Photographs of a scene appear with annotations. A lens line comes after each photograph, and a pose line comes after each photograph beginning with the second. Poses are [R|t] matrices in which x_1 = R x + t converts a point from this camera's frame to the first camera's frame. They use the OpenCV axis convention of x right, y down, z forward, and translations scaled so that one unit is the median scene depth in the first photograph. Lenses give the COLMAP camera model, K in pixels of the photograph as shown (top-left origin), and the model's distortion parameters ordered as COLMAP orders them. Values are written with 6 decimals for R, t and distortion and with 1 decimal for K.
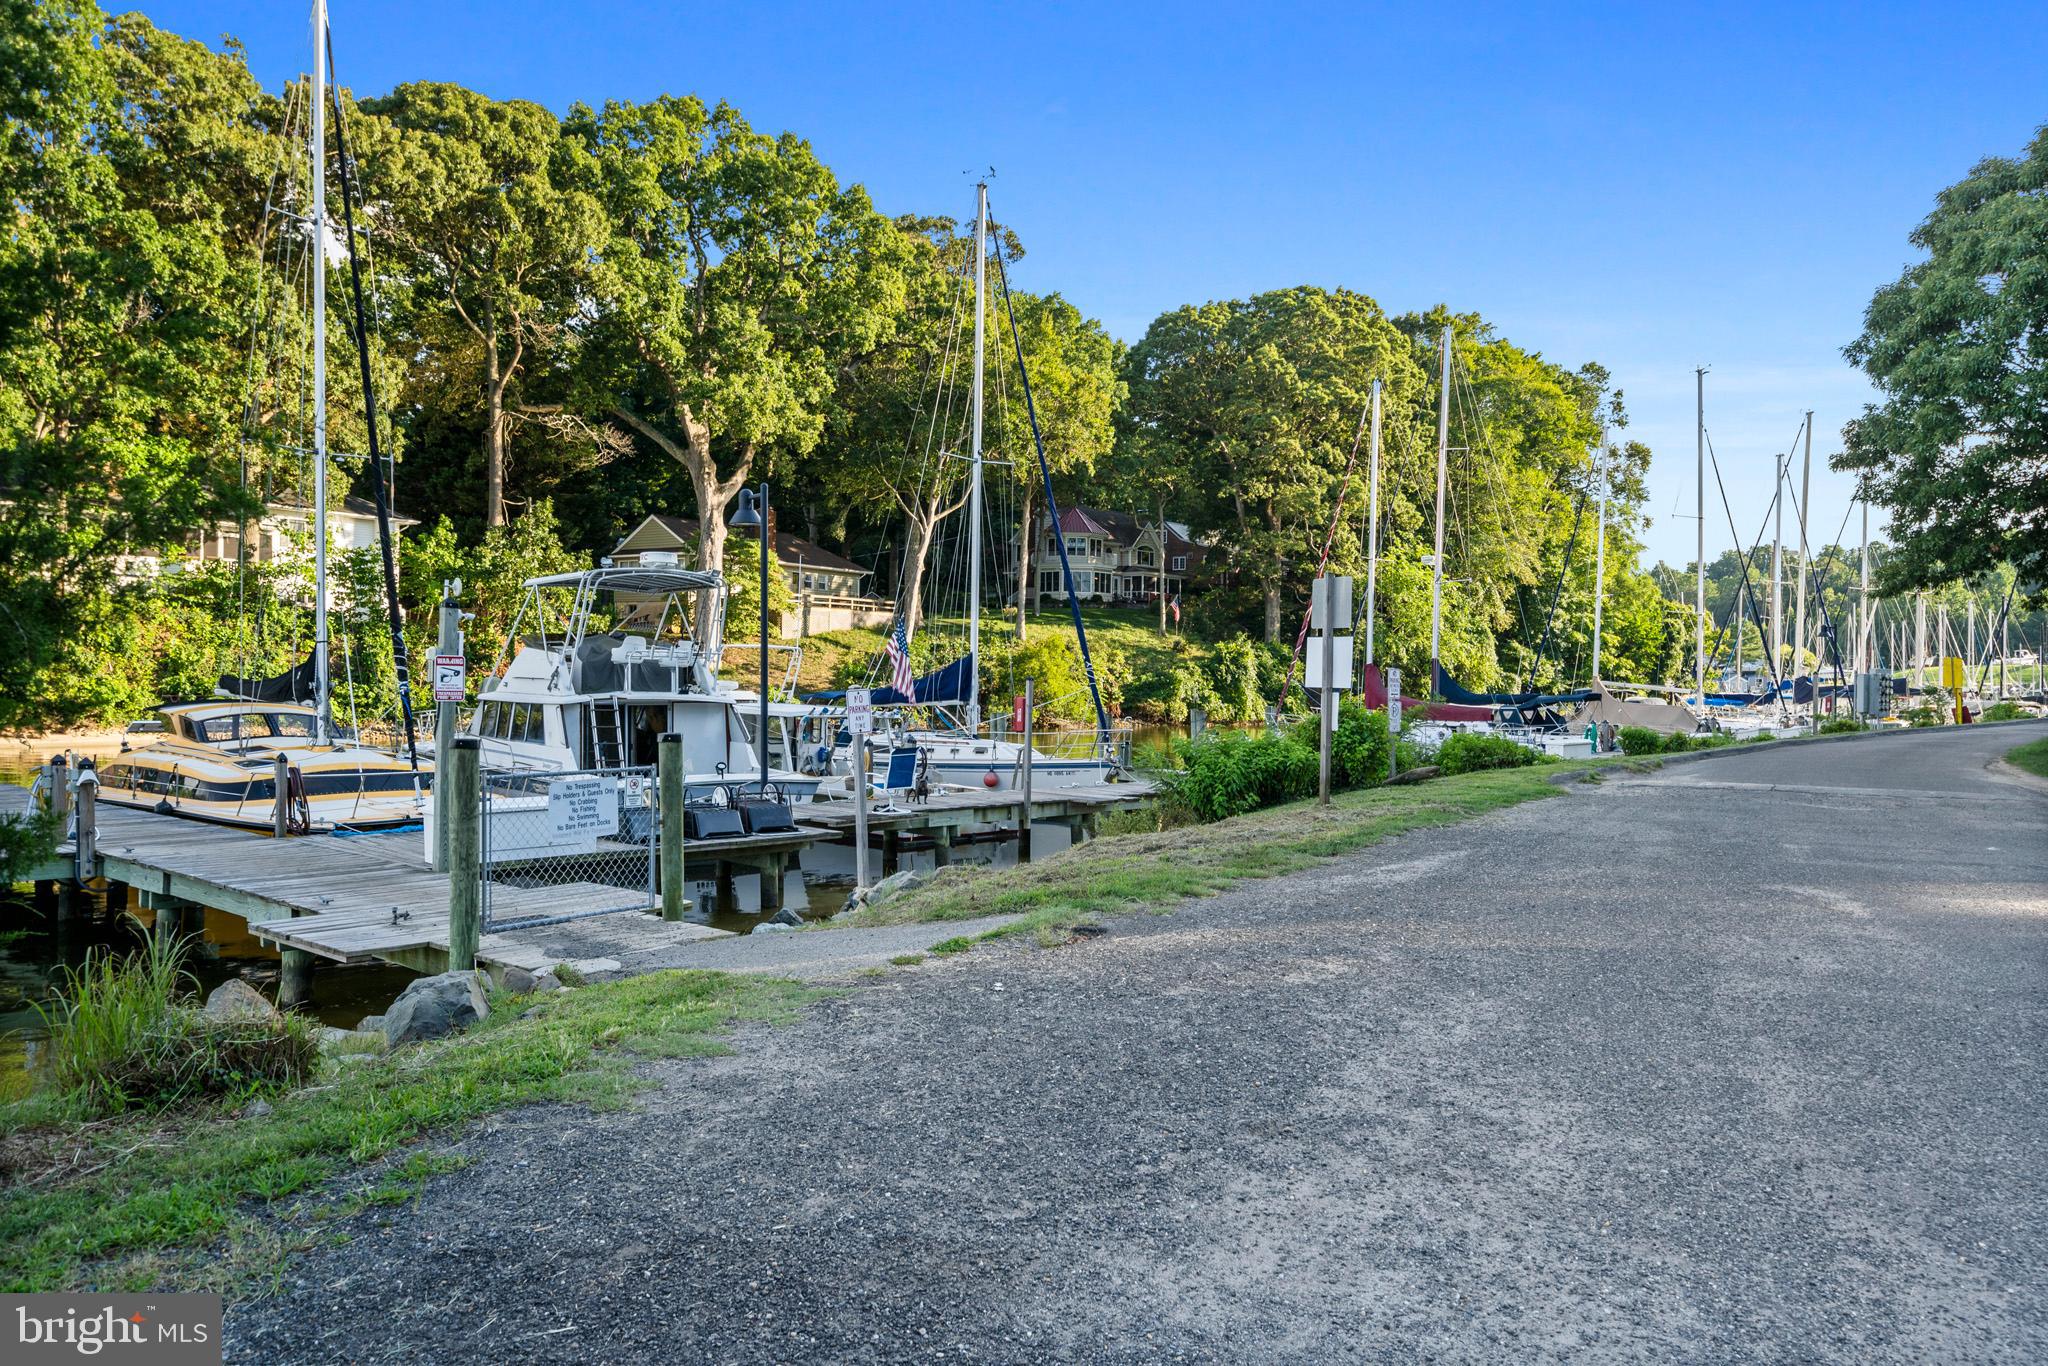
lens RADIAL K [[1338.9, 0, 1025.7], [0, 1338.9, 689.9], [0, 0, 1]] dist [0.004692, 0.001412]
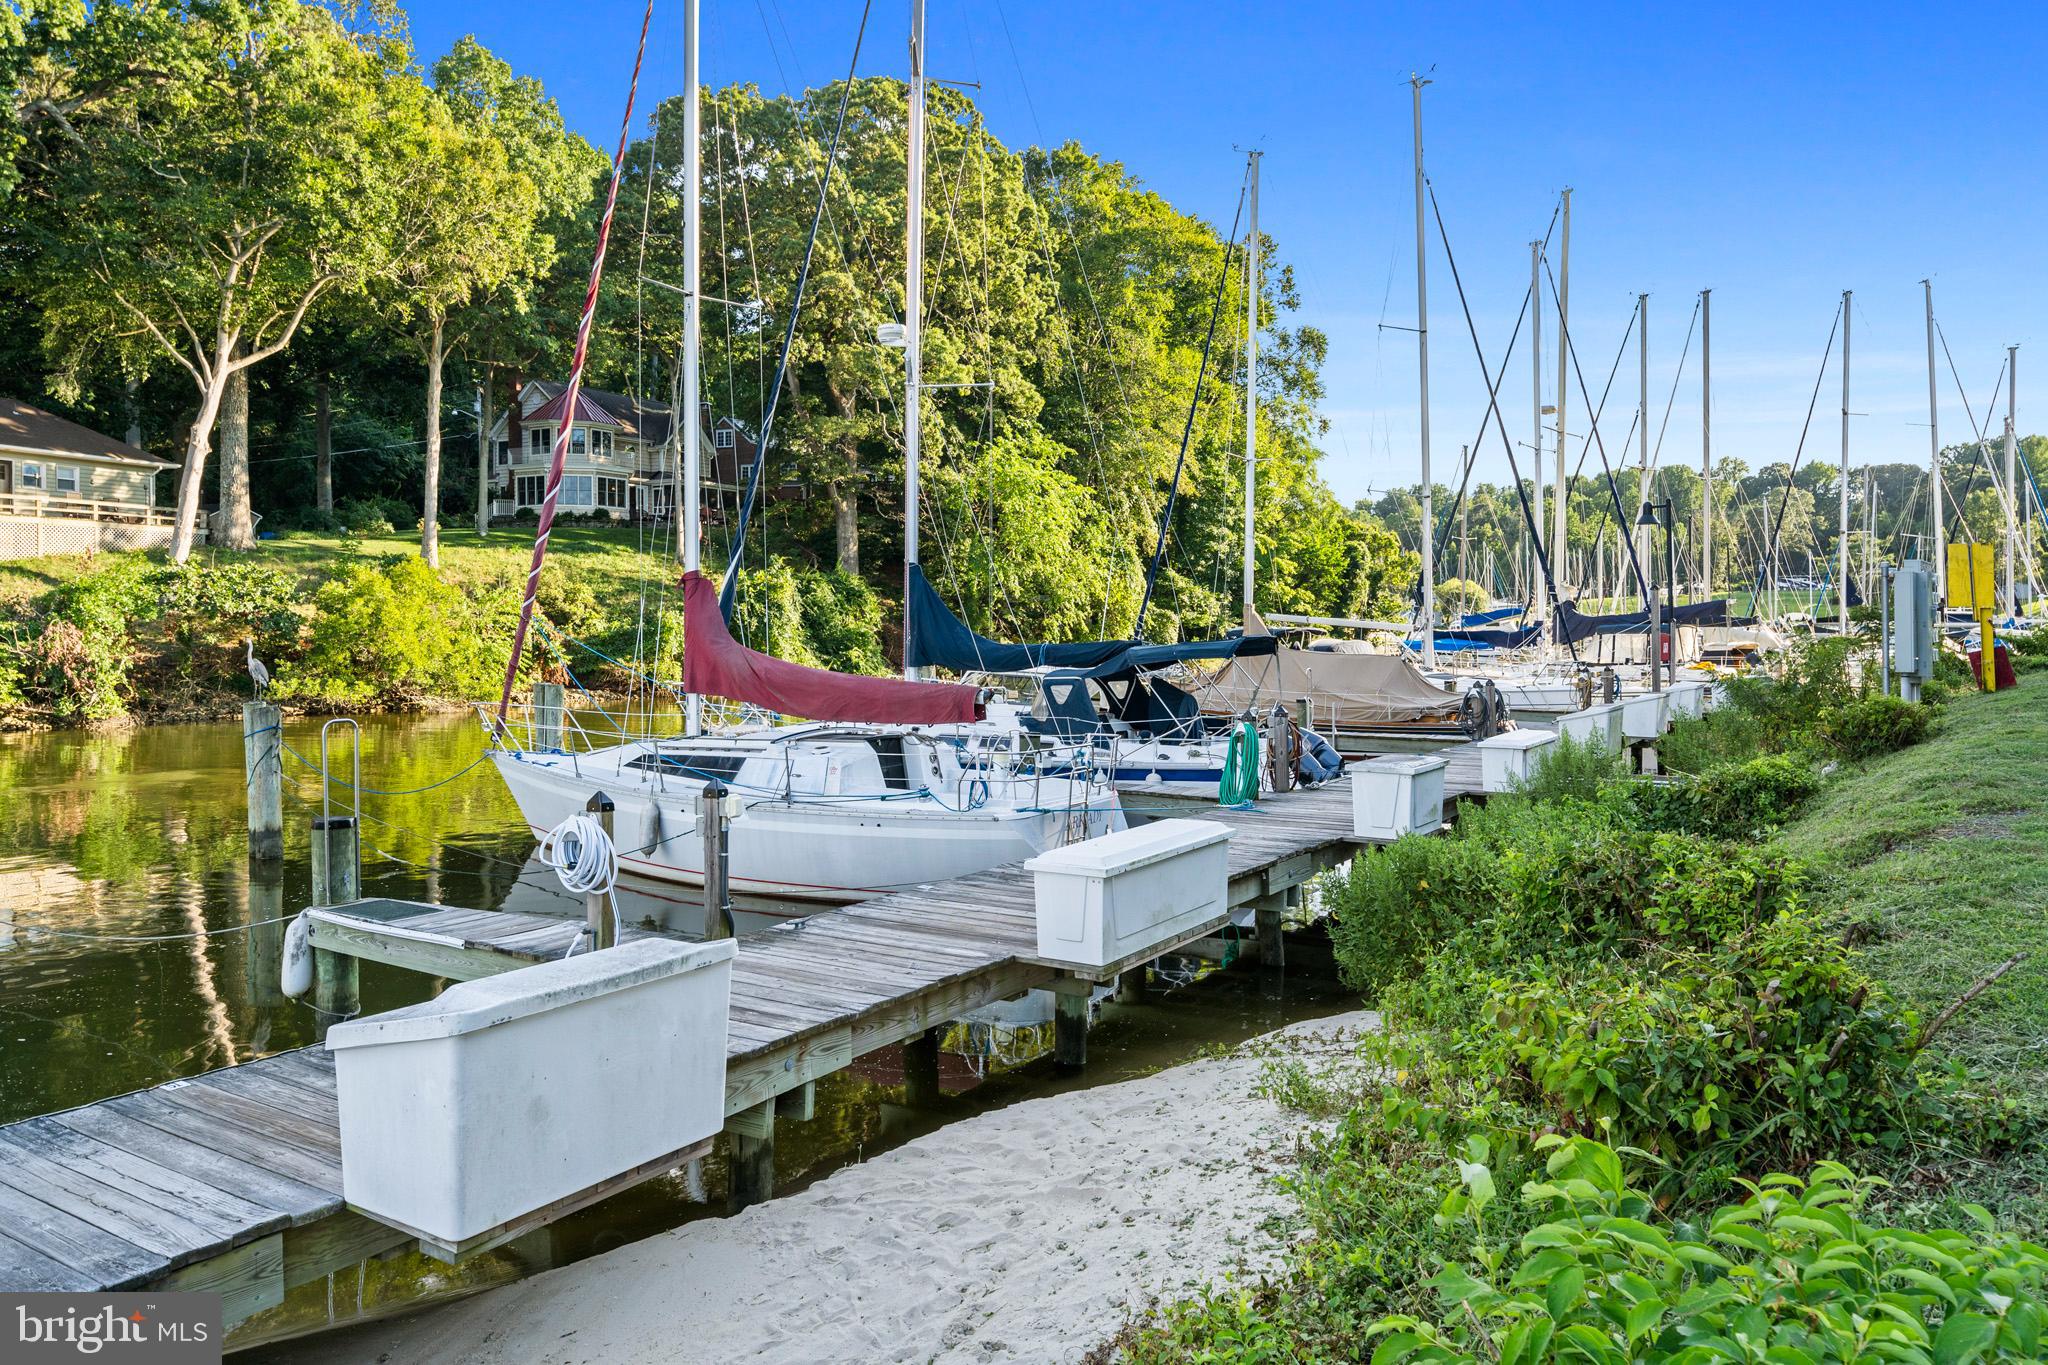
lens RADIAL K [[1338.9, 0, 1004.7], [0, 1338.9, 624.7], [0, 0, 1]] dist [0.004692, 0.001412]
pose [[0.979164, -0.020220, 0.202061, 0.117322], [0.022185, 0.999726, -0.007464, -0.000167], [-0.201854, 0.011791, 0.979345, 0.268681]]
